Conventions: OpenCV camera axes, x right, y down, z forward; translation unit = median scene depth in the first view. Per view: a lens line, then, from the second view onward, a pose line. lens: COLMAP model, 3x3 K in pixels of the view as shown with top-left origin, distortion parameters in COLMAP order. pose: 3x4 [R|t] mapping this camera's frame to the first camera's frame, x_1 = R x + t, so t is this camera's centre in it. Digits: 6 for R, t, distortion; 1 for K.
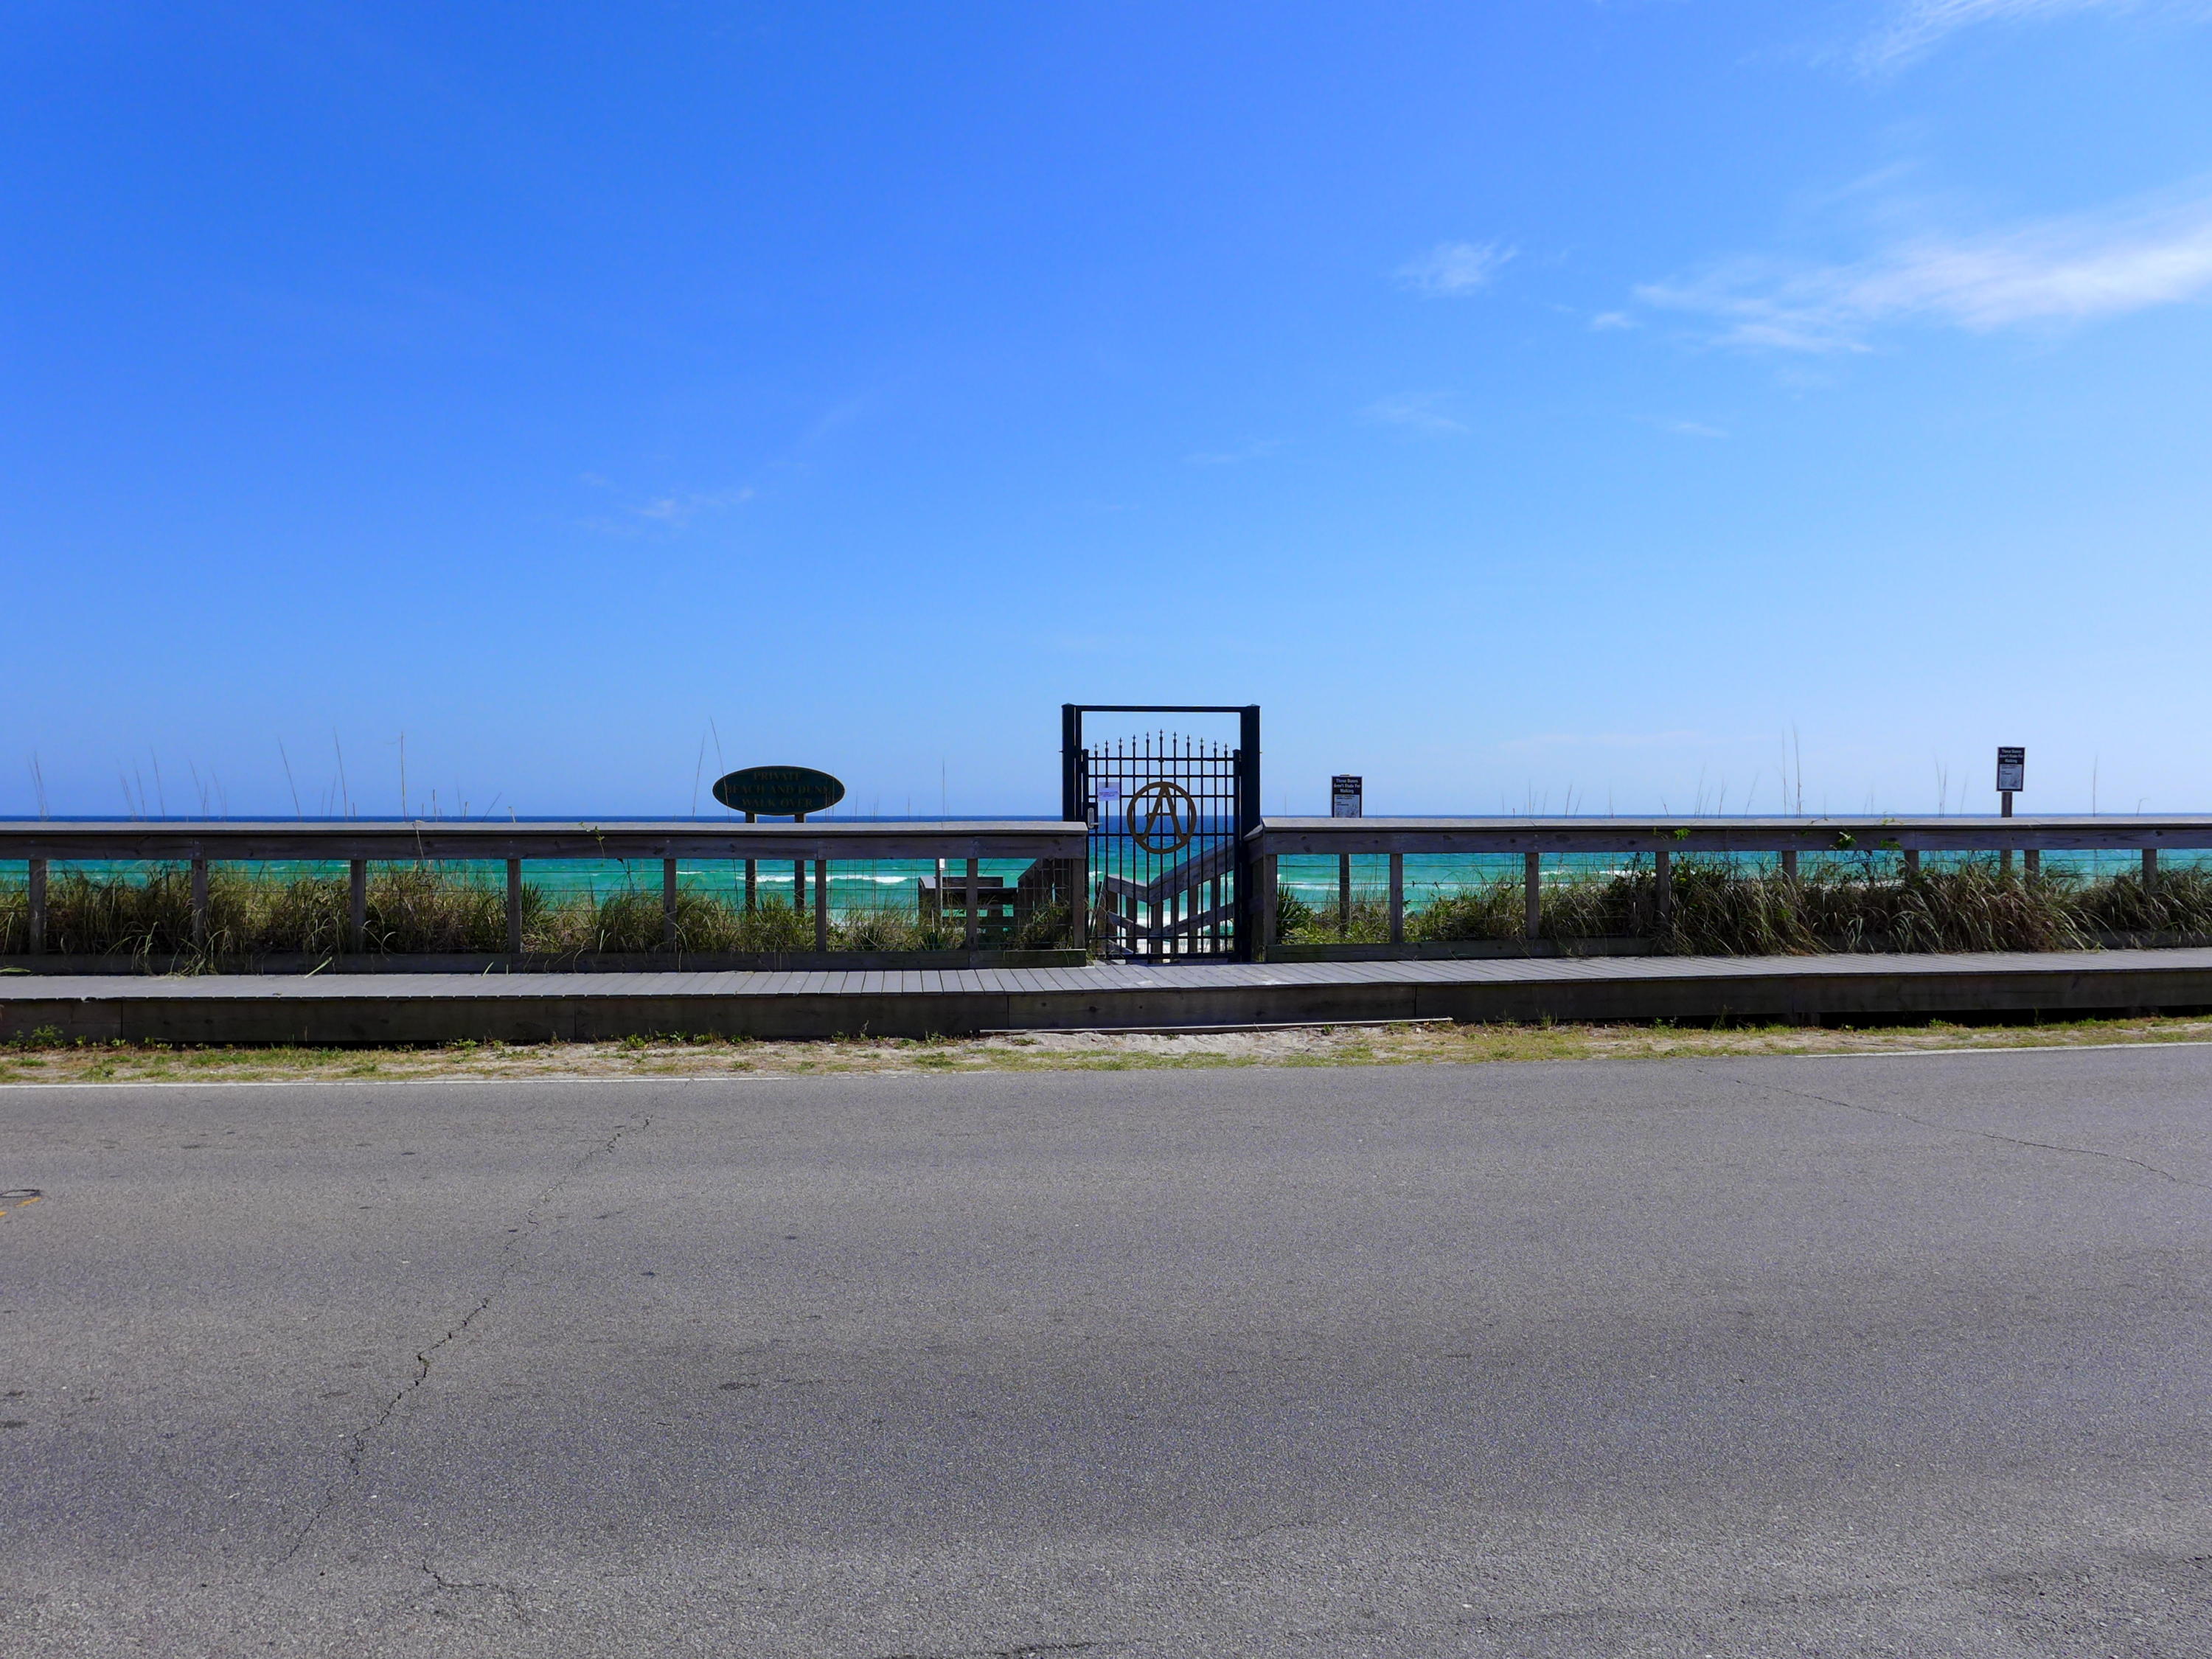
lens RADIAL K [[1626.9, 0, 1106.0], [0, 1626.9, 829.5], [0, 0, 1]] dist [0.035764, 0.000354]
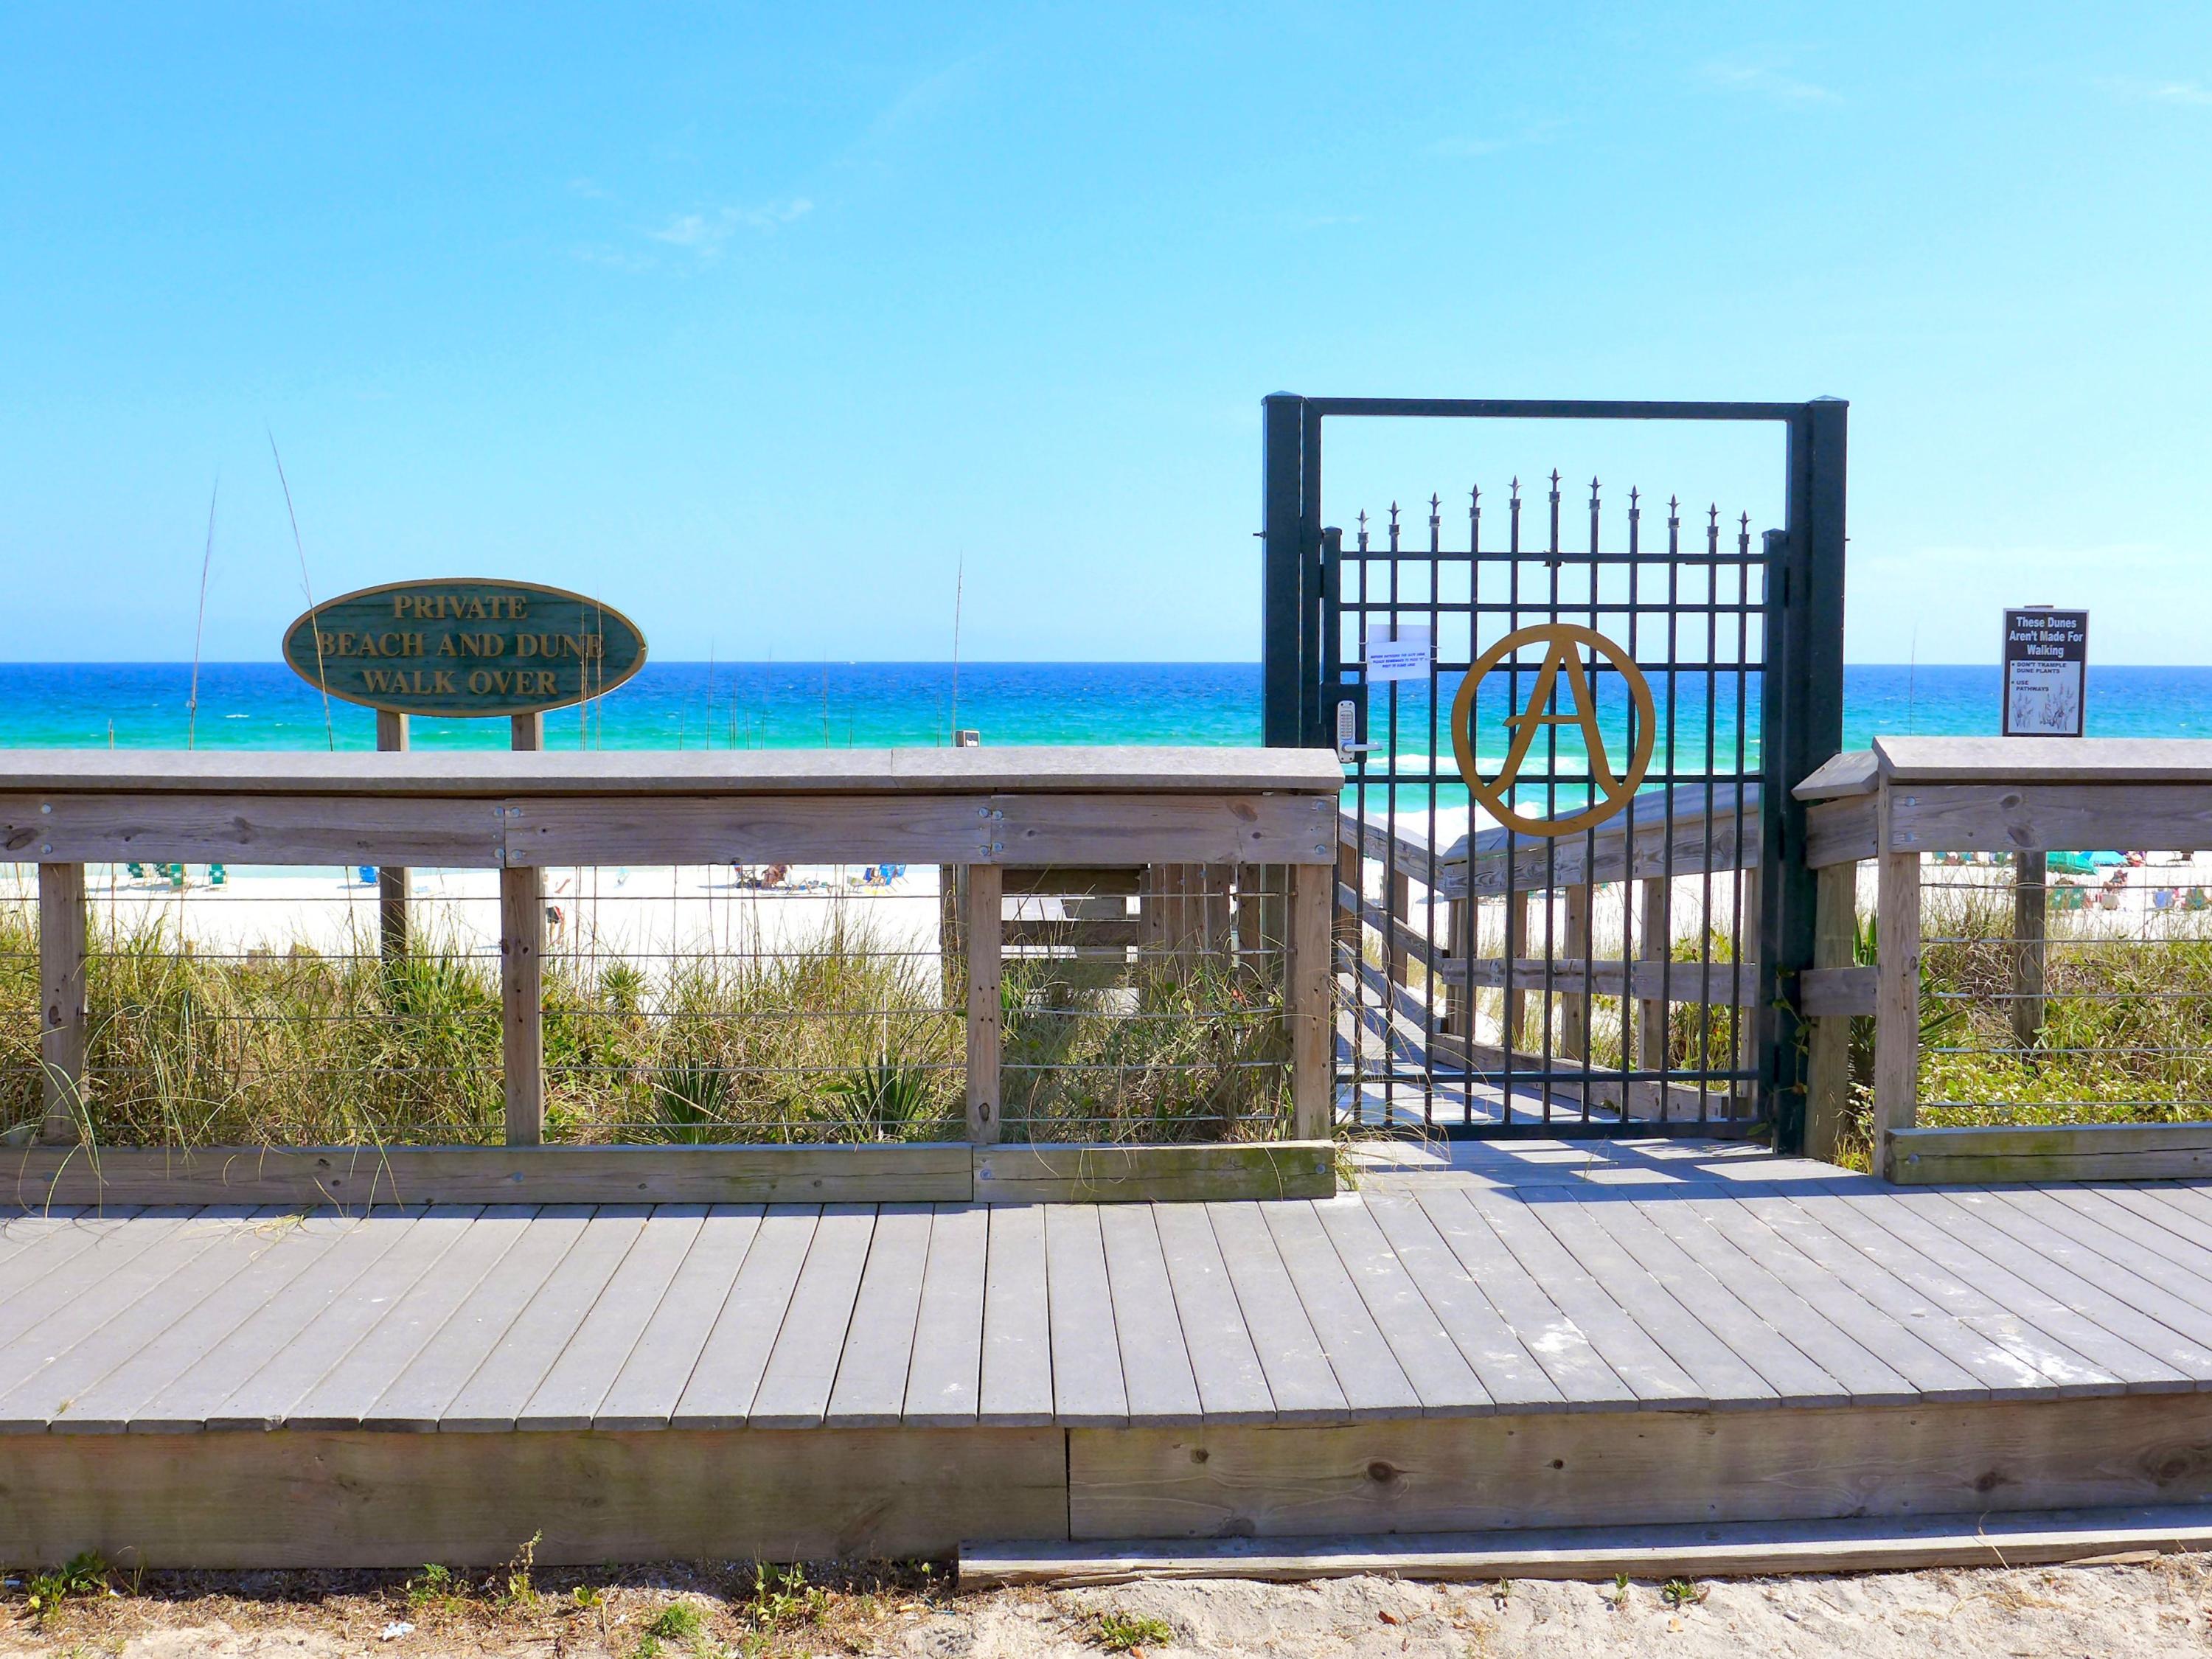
lens RADIAL K [[2247.0, 0, 1106.0], [0, 2247.0, 829.5], [0, 0, 1]] dist [-0.033987, -0.005026]
pose [[0.996350, 0.009643, -0.084816, -0.019134], [-0.004149, 0.997896, 0.064709, -0.016549], [0.085262, -0.064121, 0.994293, 0.524308]]
